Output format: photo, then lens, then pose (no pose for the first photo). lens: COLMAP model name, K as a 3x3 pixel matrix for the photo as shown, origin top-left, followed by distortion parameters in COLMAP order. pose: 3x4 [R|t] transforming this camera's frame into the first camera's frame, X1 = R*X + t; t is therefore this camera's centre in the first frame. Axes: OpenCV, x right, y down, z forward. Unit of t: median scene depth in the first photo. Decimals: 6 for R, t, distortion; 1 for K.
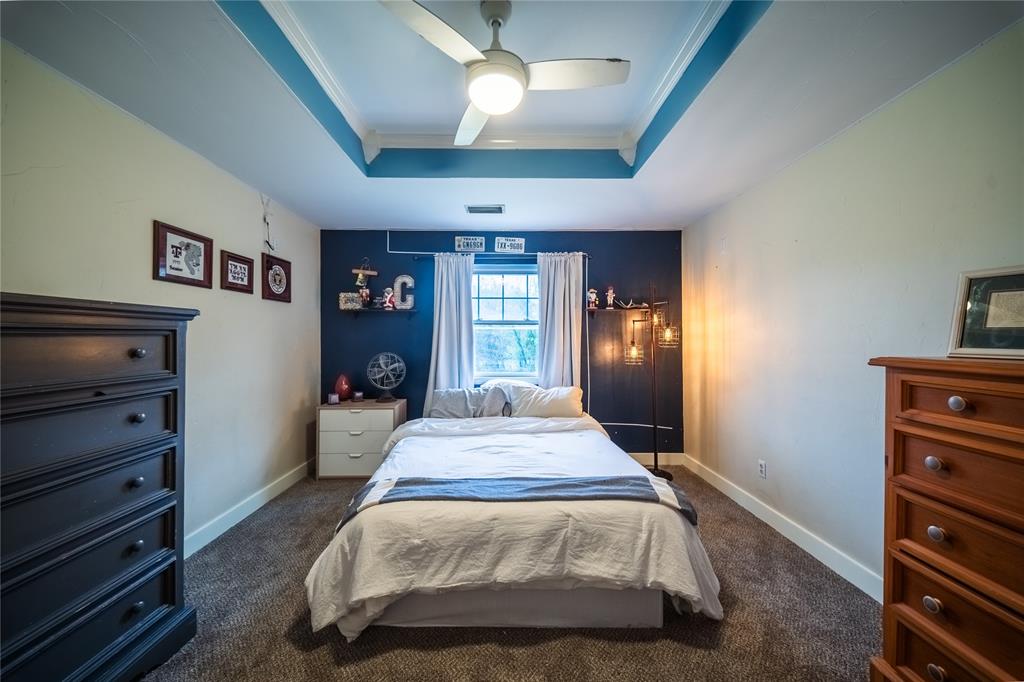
lens RADIAL K [[367.7, 0, 508.6], [0, 367.7, 336.0], [0, 0, 1]] dist [0.016537, -0.011867]
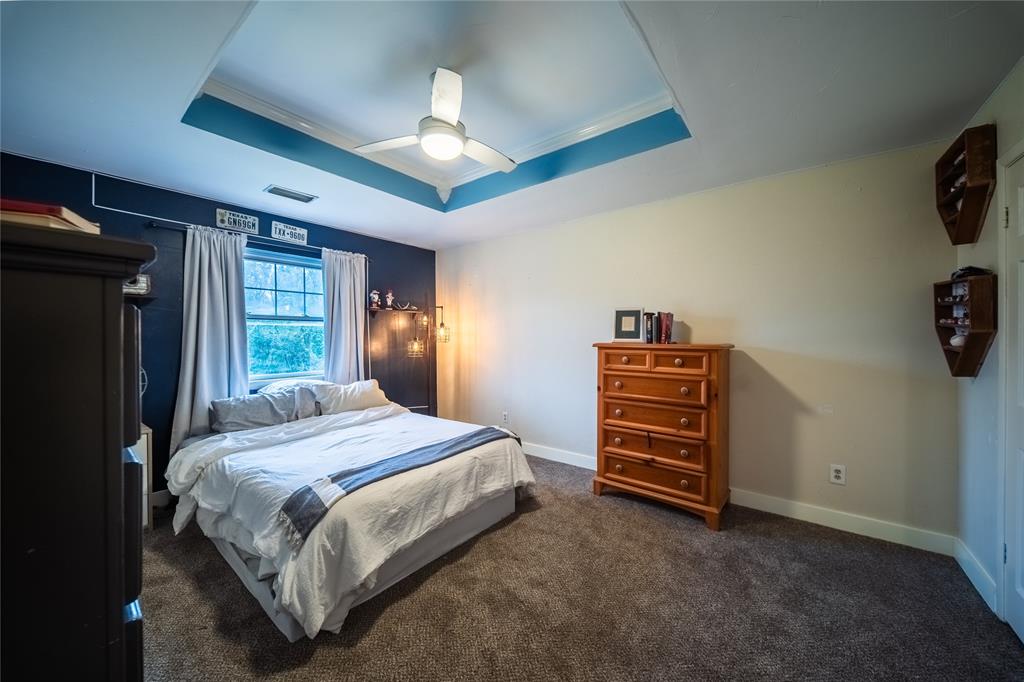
lens RADIAL K [[367.7, 0, 508.6], [0, 367.7, 336.0], [0, 0, 1]] dist [0.016537, -0.011867]
pose [[0.627132, -0.002012, 0.778911, -0.503069], [-0.002935, 0.999983, 0.004946, 0.002122], [-0.778908, -0.005388, 0.627115, 0.000830]]
